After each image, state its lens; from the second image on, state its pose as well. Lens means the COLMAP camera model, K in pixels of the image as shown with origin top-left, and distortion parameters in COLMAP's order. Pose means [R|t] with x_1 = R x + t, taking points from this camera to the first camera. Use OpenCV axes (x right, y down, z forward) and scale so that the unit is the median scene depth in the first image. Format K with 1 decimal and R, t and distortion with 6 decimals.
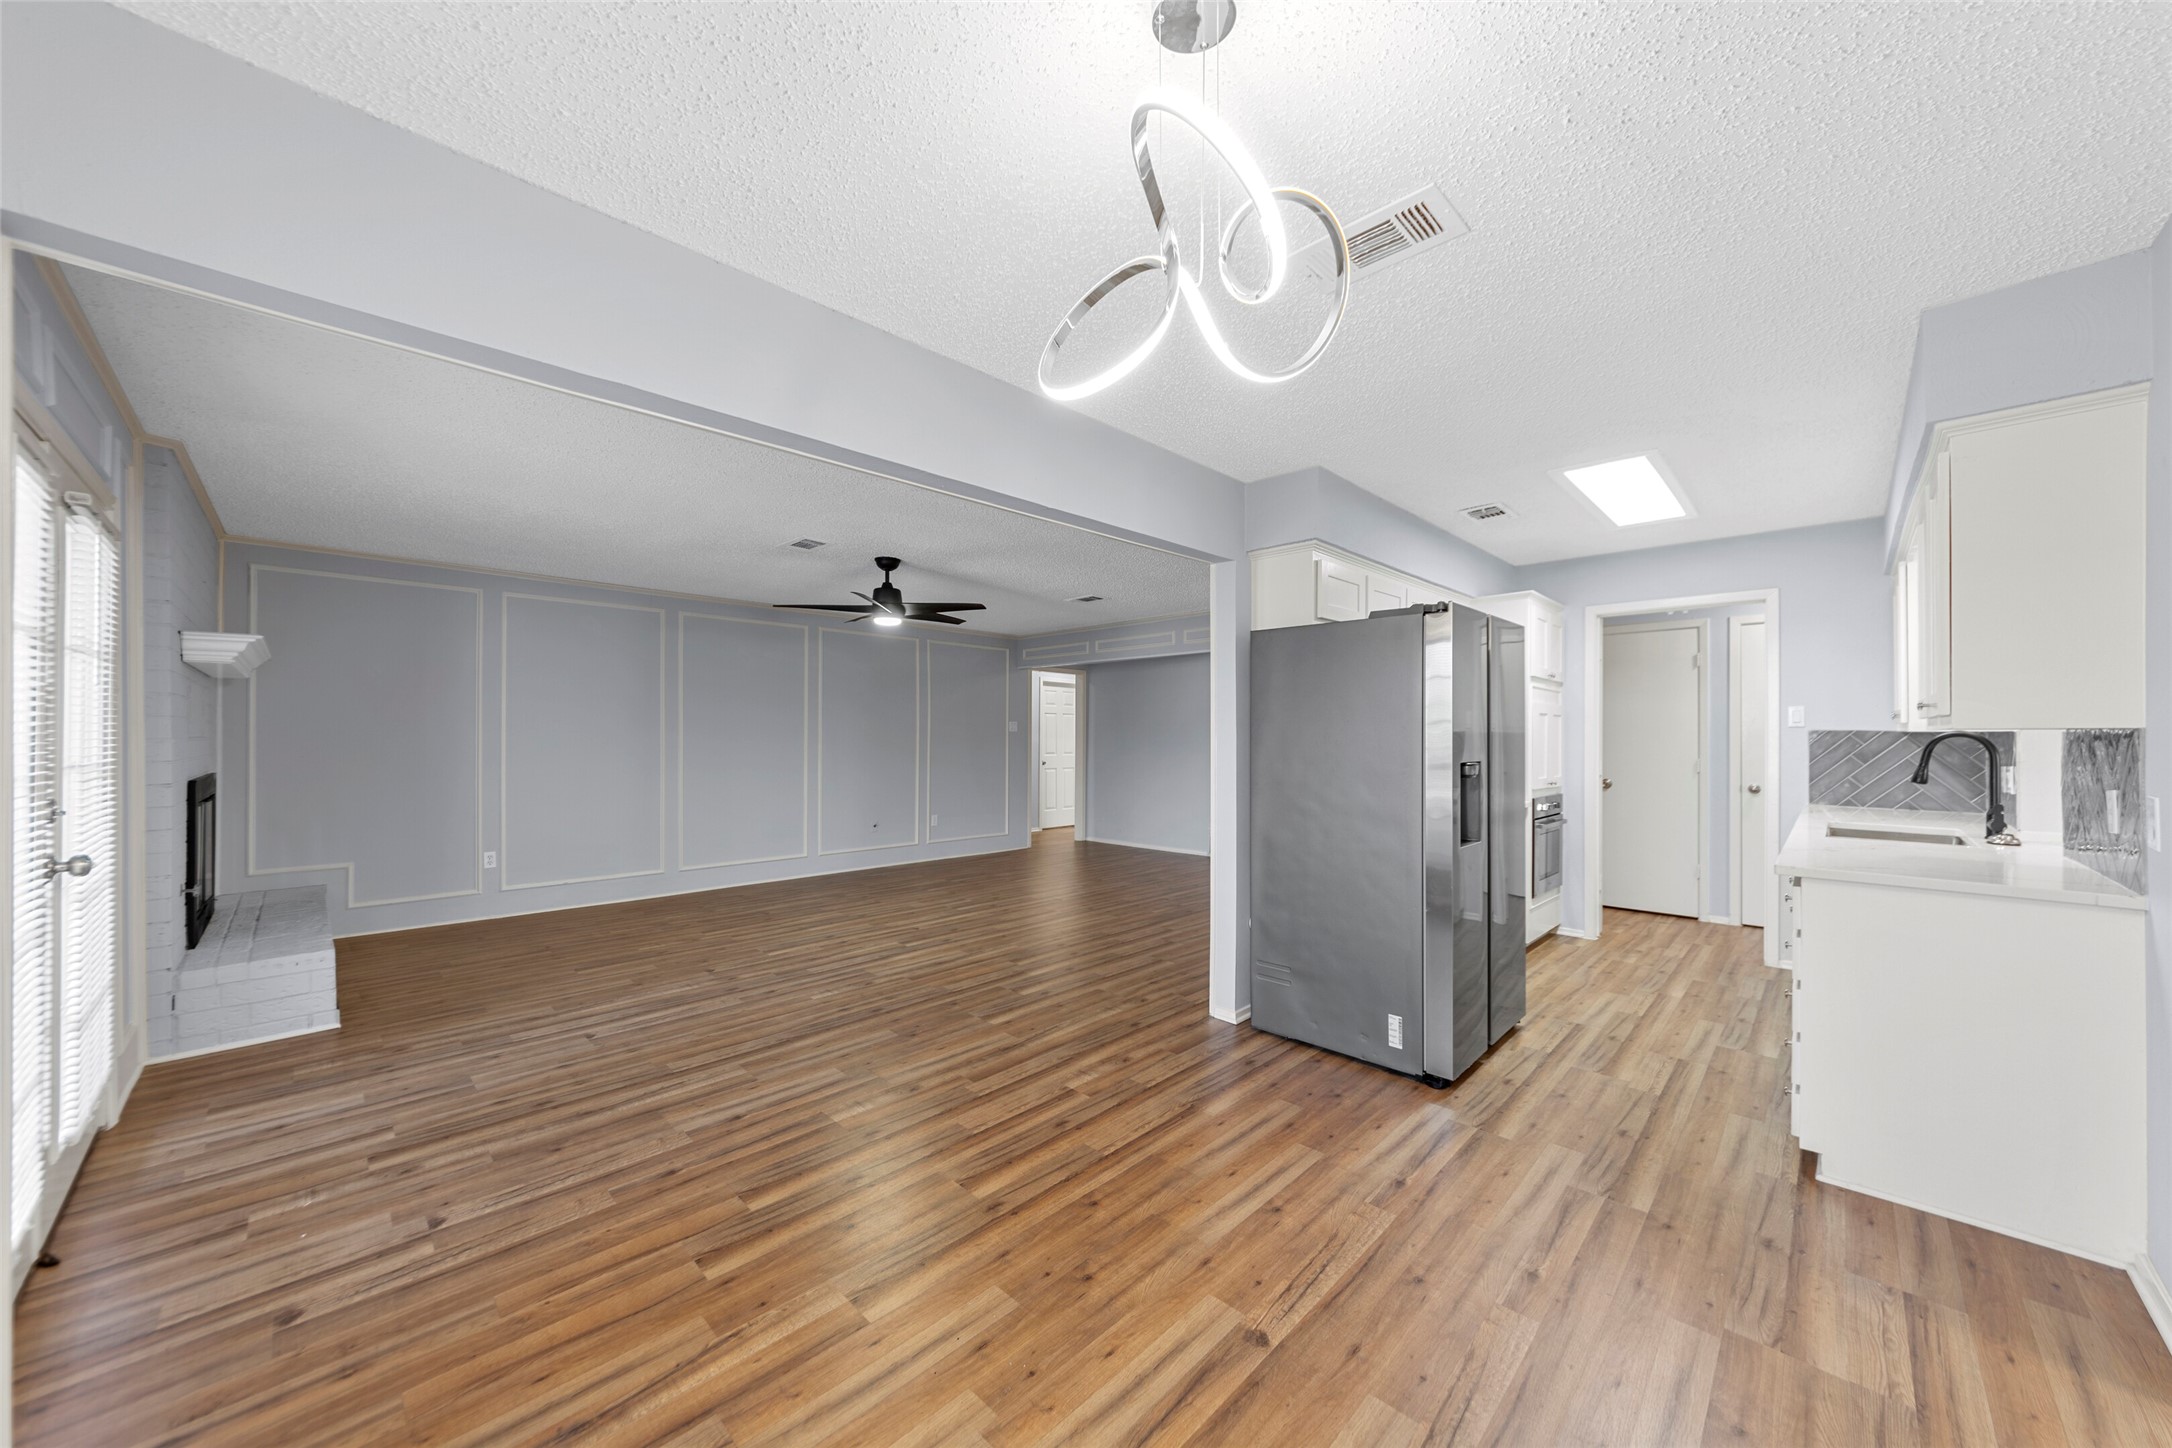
lens RADIAL K [[779.0, 0, 1082.4], [0, 779.0, 730.0], [0, 0, 1]] dist [-0.000721, -0.001589]
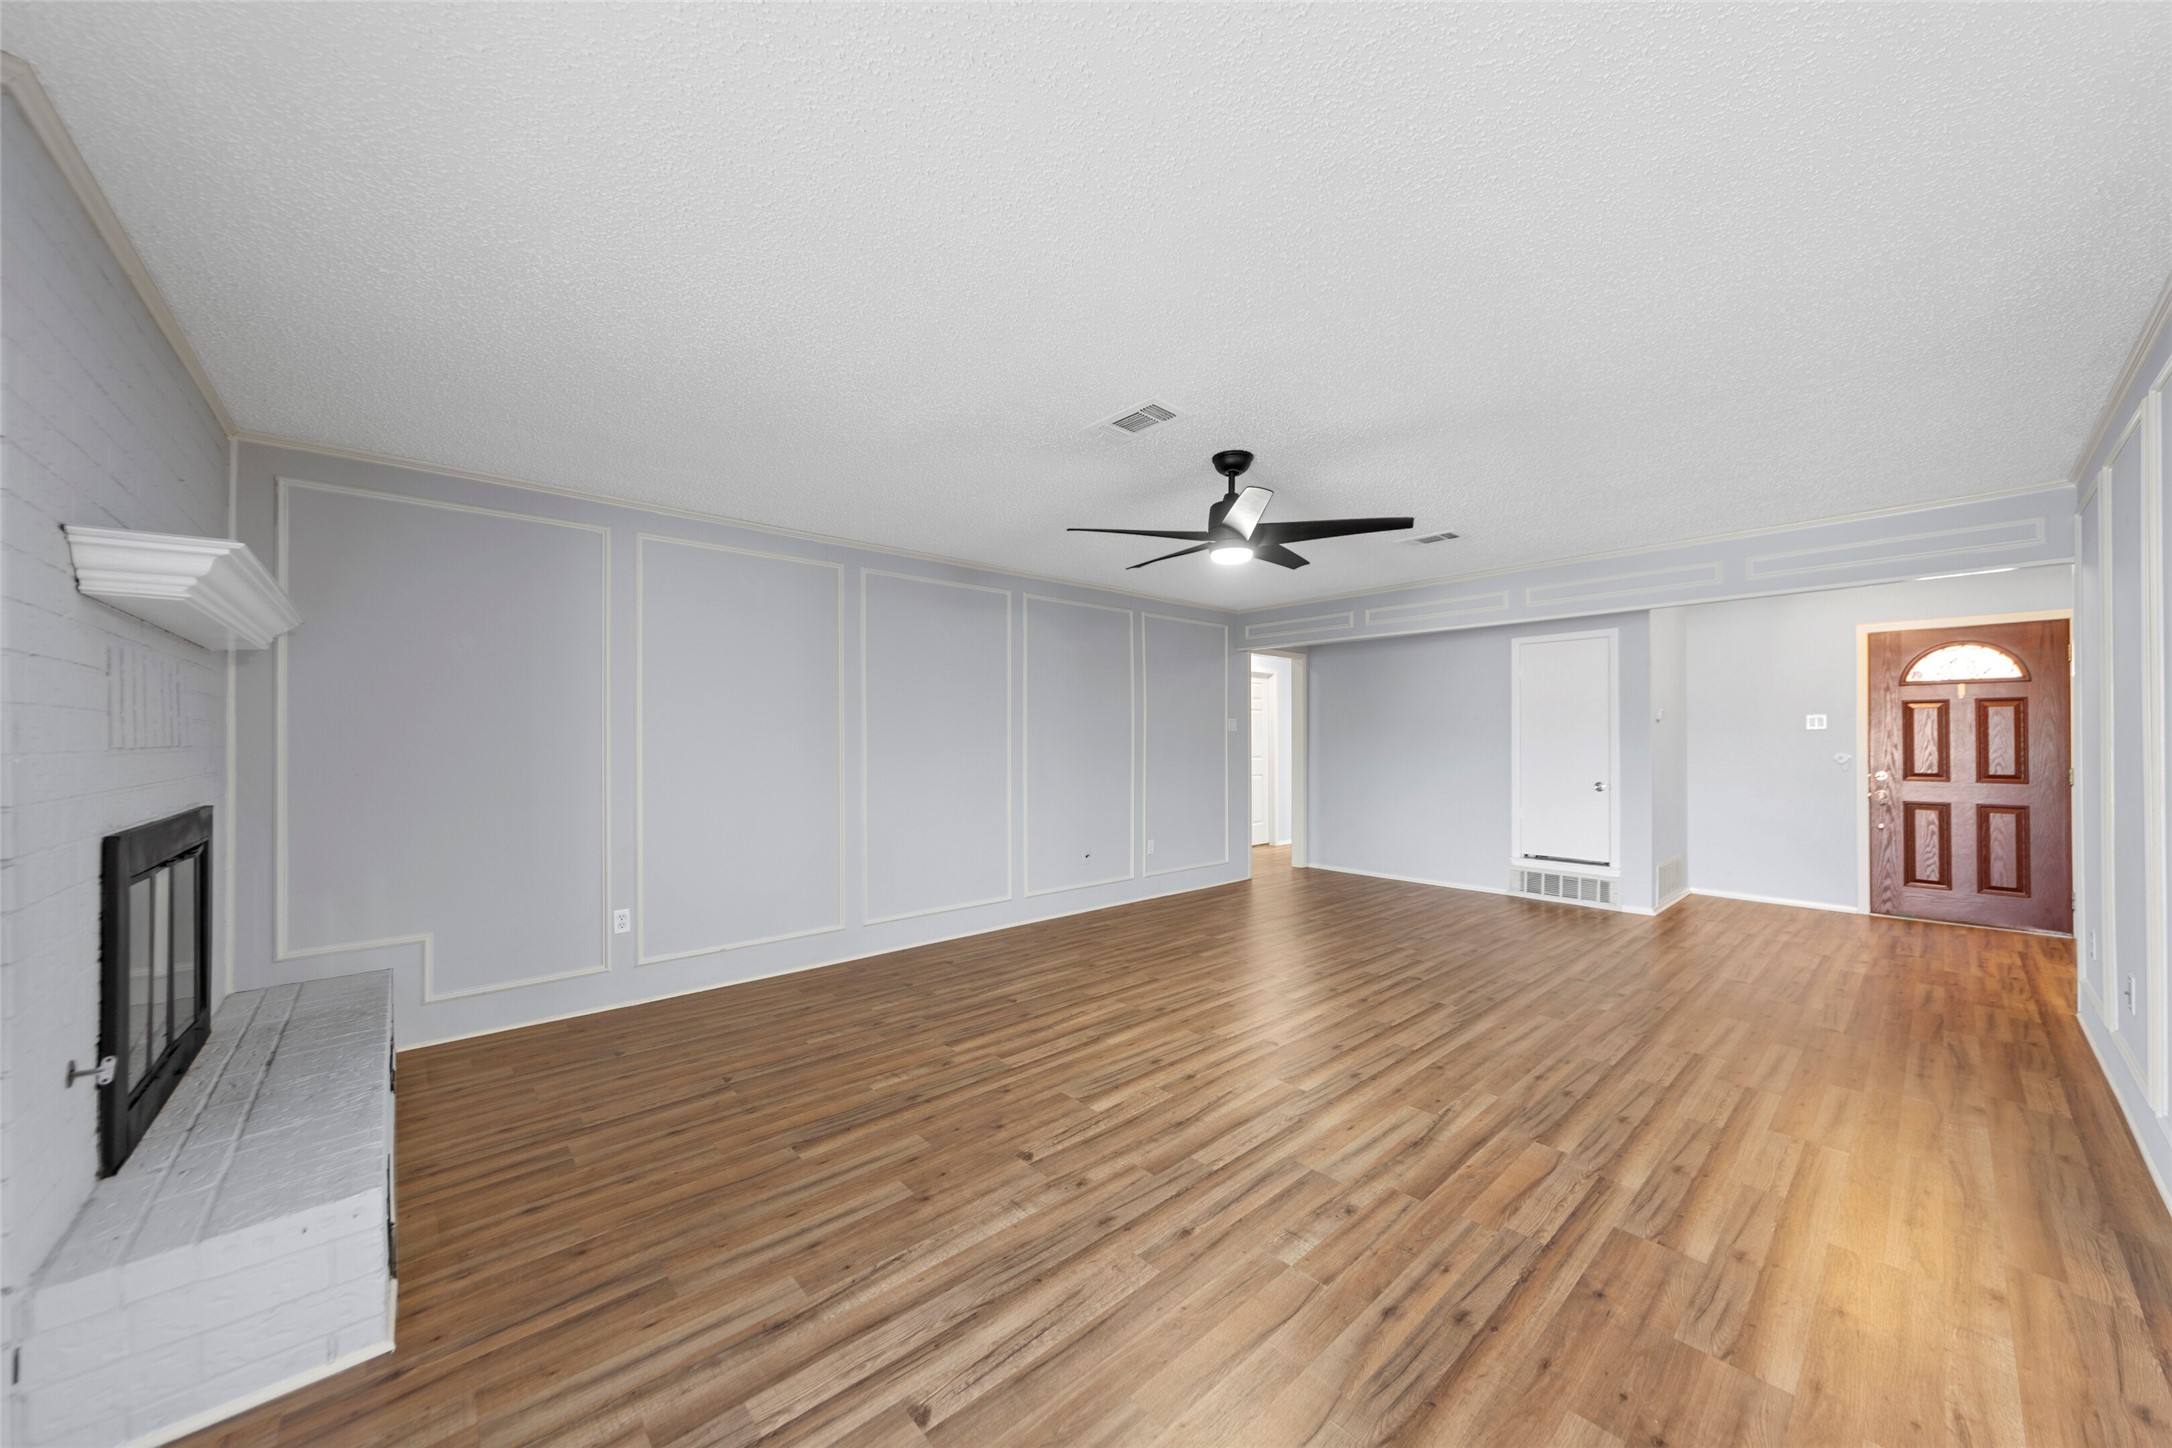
lens RADIAL K [[779.0, 0, 1083.8], [0, 779.0, 729.5], [0, 0, 1]] dist [-0.000721, -0.001589]
pose [[0.997740, -0.004674, -0.067025, -0.358786], [0.004691, 0.999989, 0.000099, -0.000087], [0.067024, -0.000413, 0.997751, 0.398093]]
